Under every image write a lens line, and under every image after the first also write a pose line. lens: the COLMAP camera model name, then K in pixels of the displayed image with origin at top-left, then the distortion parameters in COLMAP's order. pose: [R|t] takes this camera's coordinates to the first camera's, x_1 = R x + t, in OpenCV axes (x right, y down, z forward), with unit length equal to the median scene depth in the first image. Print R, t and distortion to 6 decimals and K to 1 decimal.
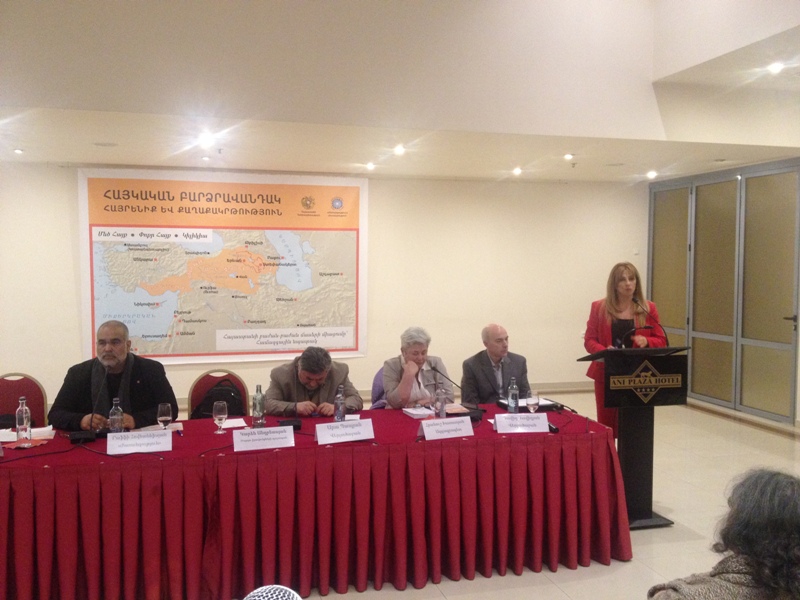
lens RADIAL K [[740.3, 0, 400.0], [0, 740.3, 300.0], [0, 0, 1]] dist [0.125068, -0.245174]
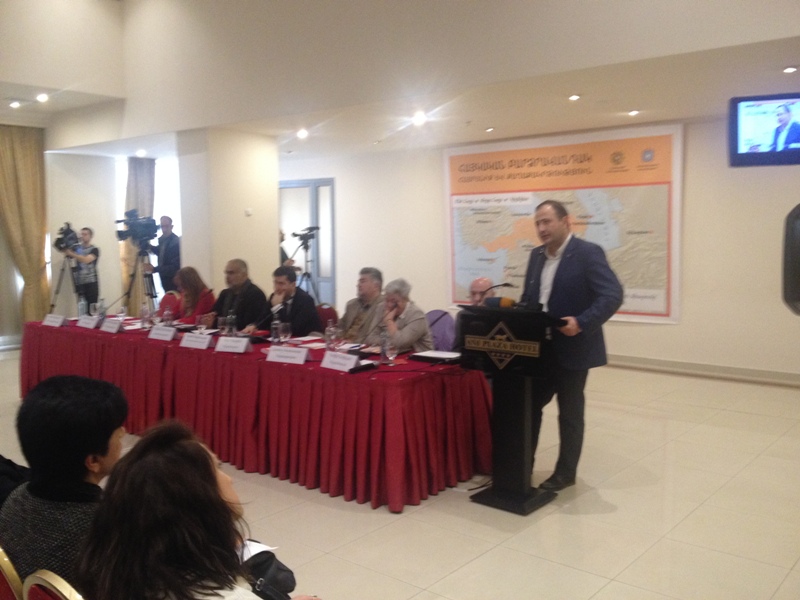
lens RADIAL K [[740.3, 0, 400.0], [0, 740.3, 300.0], [0, 0, 1]] dist [0.125068, -0.245174]
pose [[0.572756, 0.067164, -0.816970, 0.539762], [-0.031236, 0.997702, 0.060123, 0.003045], [0.819130, -0.008917, 0.573538, 0.218140]]
